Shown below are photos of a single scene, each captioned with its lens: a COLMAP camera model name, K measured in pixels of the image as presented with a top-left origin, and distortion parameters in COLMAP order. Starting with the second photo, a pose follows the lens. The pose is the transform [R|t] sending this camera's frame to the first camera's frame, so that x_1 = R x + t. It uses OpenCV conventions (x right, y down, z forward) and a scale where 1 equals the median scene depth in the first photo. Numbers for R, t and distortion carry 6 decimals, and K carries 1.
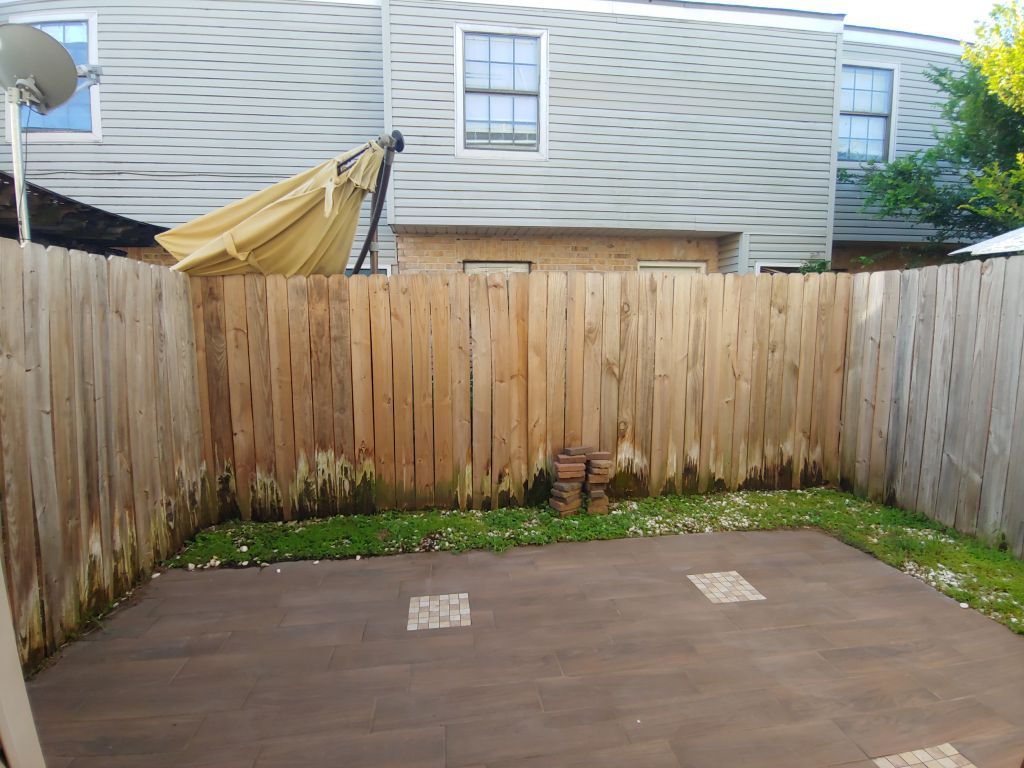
lens RADIAL K [[515.9, 0, 512.0], [0, 515.9, 384.0], [0, 0, 1]] dist [-0.014162, -0.002420]
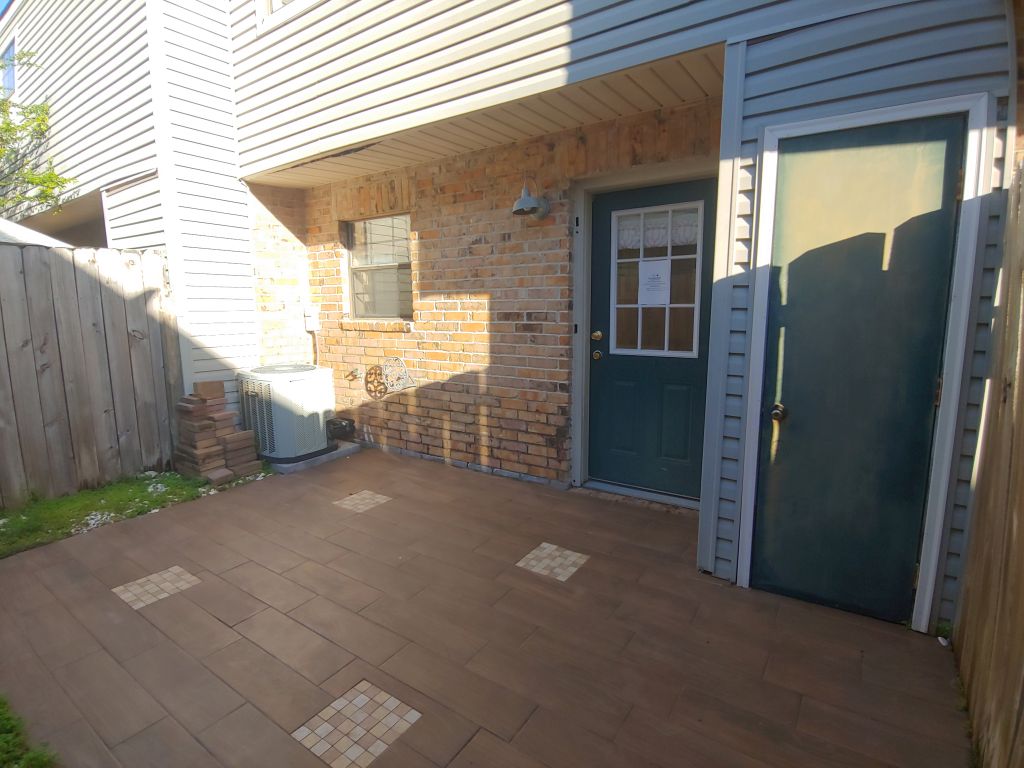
lens RADIAL K [[515.9, 0, 512.0], [0, 515.9, 384.0], [0, 0, 1]] dist [-0.014162, -0.002420]
pose [[-0.741391, -0.088974, 0.665149, -0.640722], [0.089941, 0.969055, 0.229877, -0.113638], [-0.665019, 0.230253, -0.710446, 1.145416]]
